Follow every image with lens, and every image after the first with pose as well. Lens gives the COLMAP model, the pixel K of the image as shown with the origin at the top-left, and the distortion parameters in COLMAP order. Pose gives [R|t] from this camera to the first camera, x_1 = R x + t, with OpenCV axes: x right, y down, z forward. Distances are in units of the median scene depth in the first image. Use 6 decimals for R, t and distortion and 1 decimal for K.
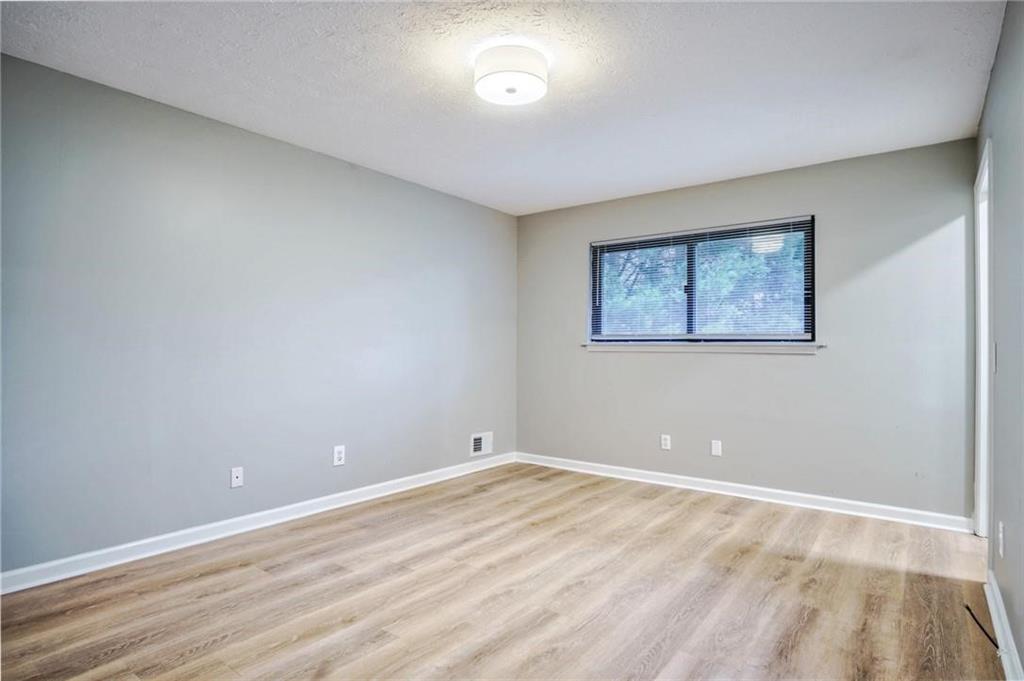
lens RADIAL K [[548.4, 0, 533.7], [0, 548.4, 344.1], [0, 0, 1]] dist [-0.004335, -0.000446]
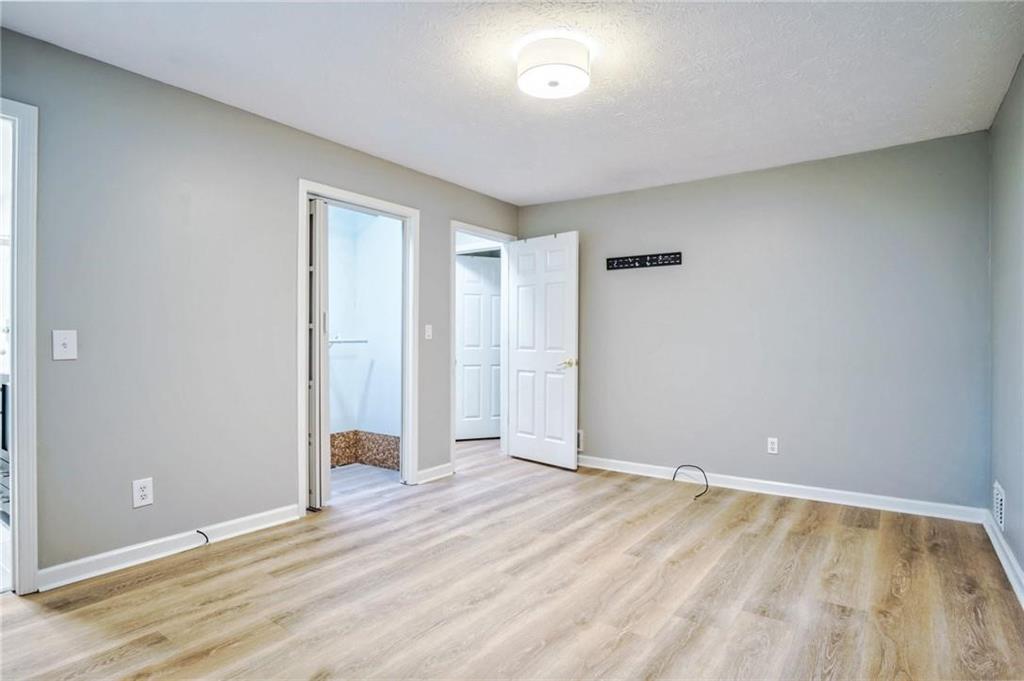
lens RADIAL K [[548.4, 0, 533.7], [0, 548.4, 344.1], [0, 0, 1]] dist [-0.004335, -0.000446]
pose [[-0.999362, -0.011915, -0.033682, 0.023107], [-0.011912, 0.999929, -0.000268, 0.013162], [0.033683, 0.000134, -0.999433, 1.927764]]
